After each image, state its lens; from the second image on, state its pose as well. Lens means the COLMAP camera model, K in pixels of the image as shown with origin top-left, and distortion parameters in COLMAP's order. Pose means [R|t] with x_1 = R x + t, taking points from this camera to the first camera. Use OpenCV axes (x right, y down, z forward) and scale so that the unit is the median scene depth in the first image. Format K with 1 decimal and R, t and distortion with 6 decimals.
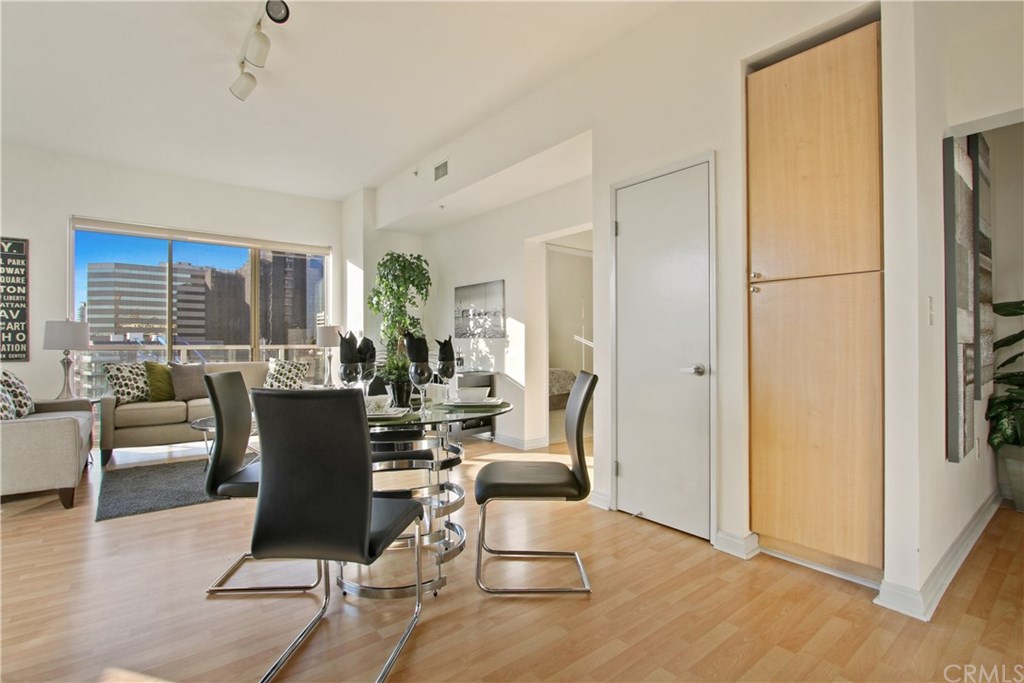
lens RADIAL K [[480.9, 0, 462.7], [0, 480.9, 339.5], [0, 0, 1]] dist [-0.007970, -0.001098]
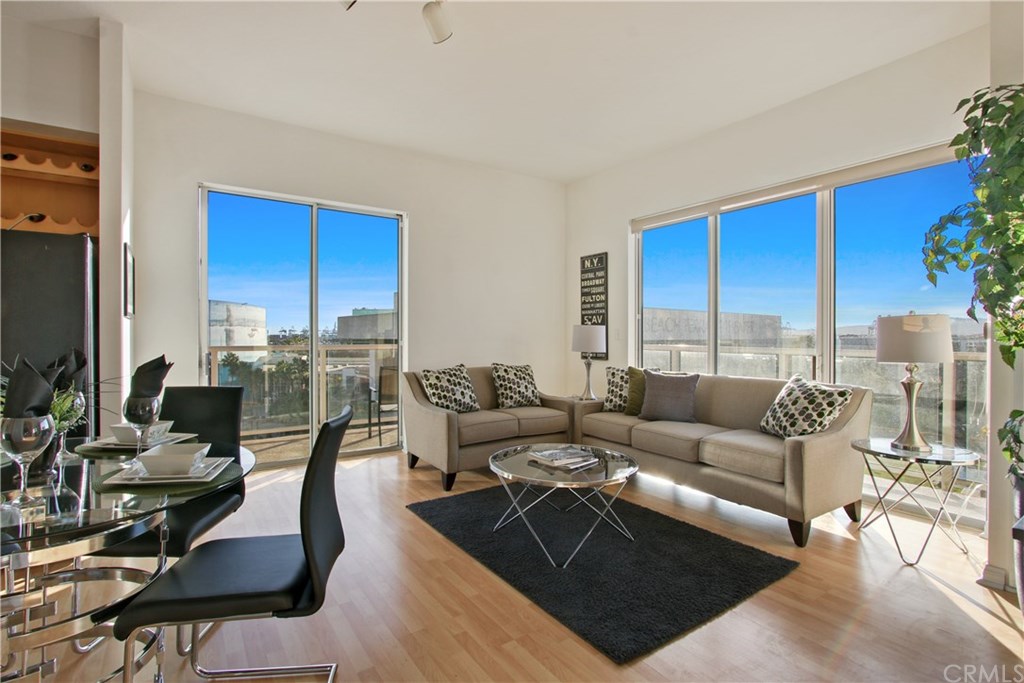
lens RADIAL K [[480.9, 0, 494.3], [0, 480.9, 344.0], [0, 0, 1]] dist [-0.007970, -0.001098]
pose [[-0.068659, 0.019808, -0.997444, 0.213519], [0.004056, 0.999800, 0.019576, -0.013247], [0.997632, -0.002702, -0.068726, 0.702615]]
